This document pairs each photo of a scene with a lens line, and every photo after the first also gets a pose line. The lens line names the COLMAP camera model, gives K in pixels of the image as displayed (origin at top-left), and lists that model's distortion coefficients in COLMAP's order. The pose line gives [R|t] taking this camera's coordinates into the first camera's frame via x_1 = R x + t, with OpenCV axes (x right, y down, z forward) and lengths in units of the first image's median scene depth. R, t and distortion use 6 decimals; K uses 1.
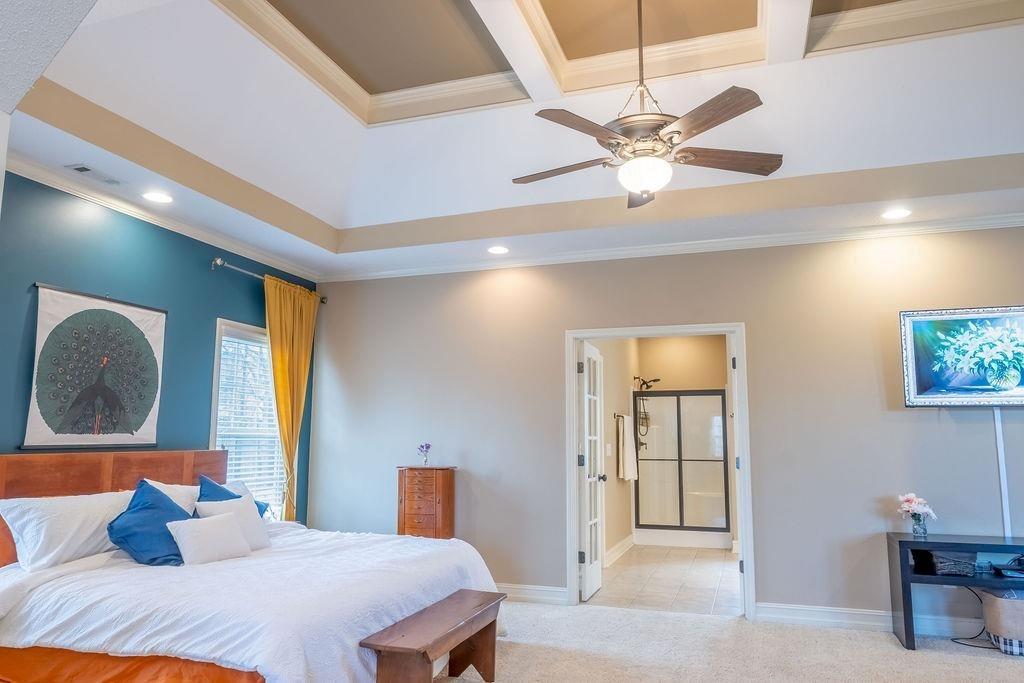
lens RADIAL K [[704.4, 0, 512.0], [0, 704.4, 341.5], [0, 0, 1]] dist [-0.004833, -0.003487]
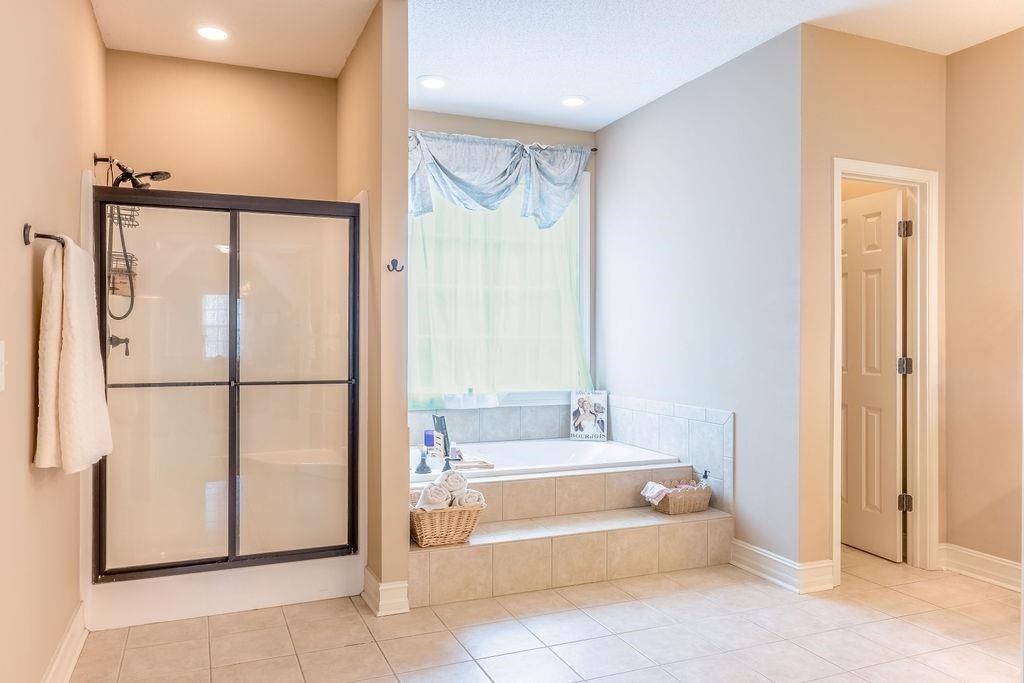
lens RADIAL K [[723.0, 0, 512.0], [0, 723.0, 341.5], [0, 0, 1]] dist [0.001942, 0.000313]
pose [[0.747398, -0.007291, 0.664337, 0.092923], [-0.094882, 0.988519, 0.117593, 0.085816], [-0.657567, -0.150922, 0.738125, 0.613151]]
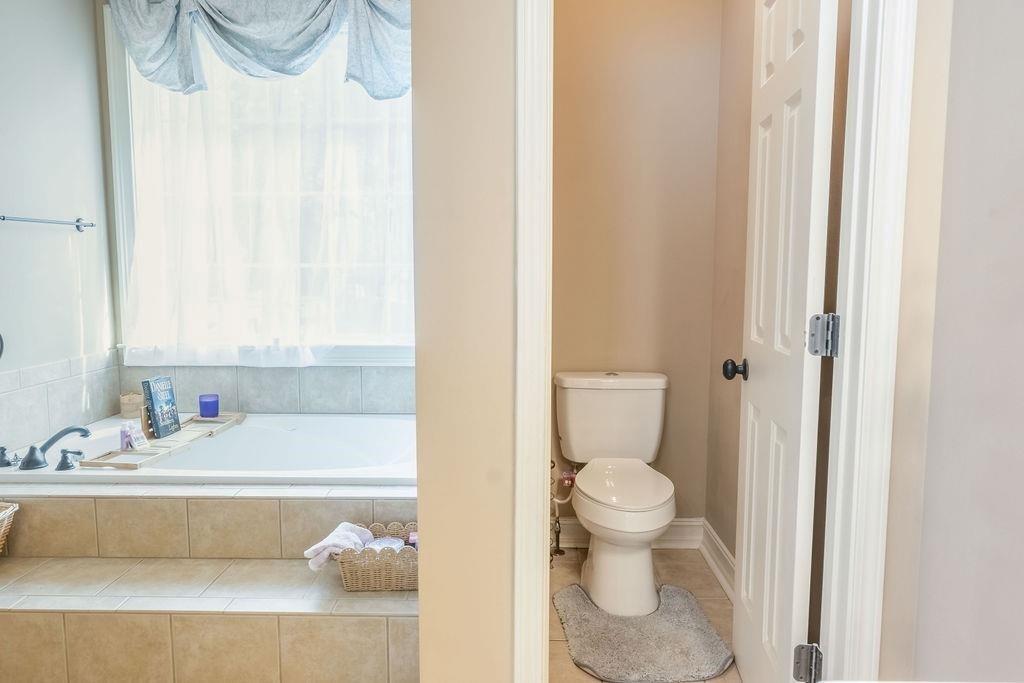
lens RADIAL K [[704.4, 0, 512.0], [0, 704.4, 341.5], [0, 0, 1]] dist [-0.004833, -0.003487]
pose [[0.951390, -0.040072, 0.305370, 0.370096], [-0.037744, 0.968856, 0.244731, 0.091279], [-0.305666, -0.244361, 0.920248, 0.639512]]
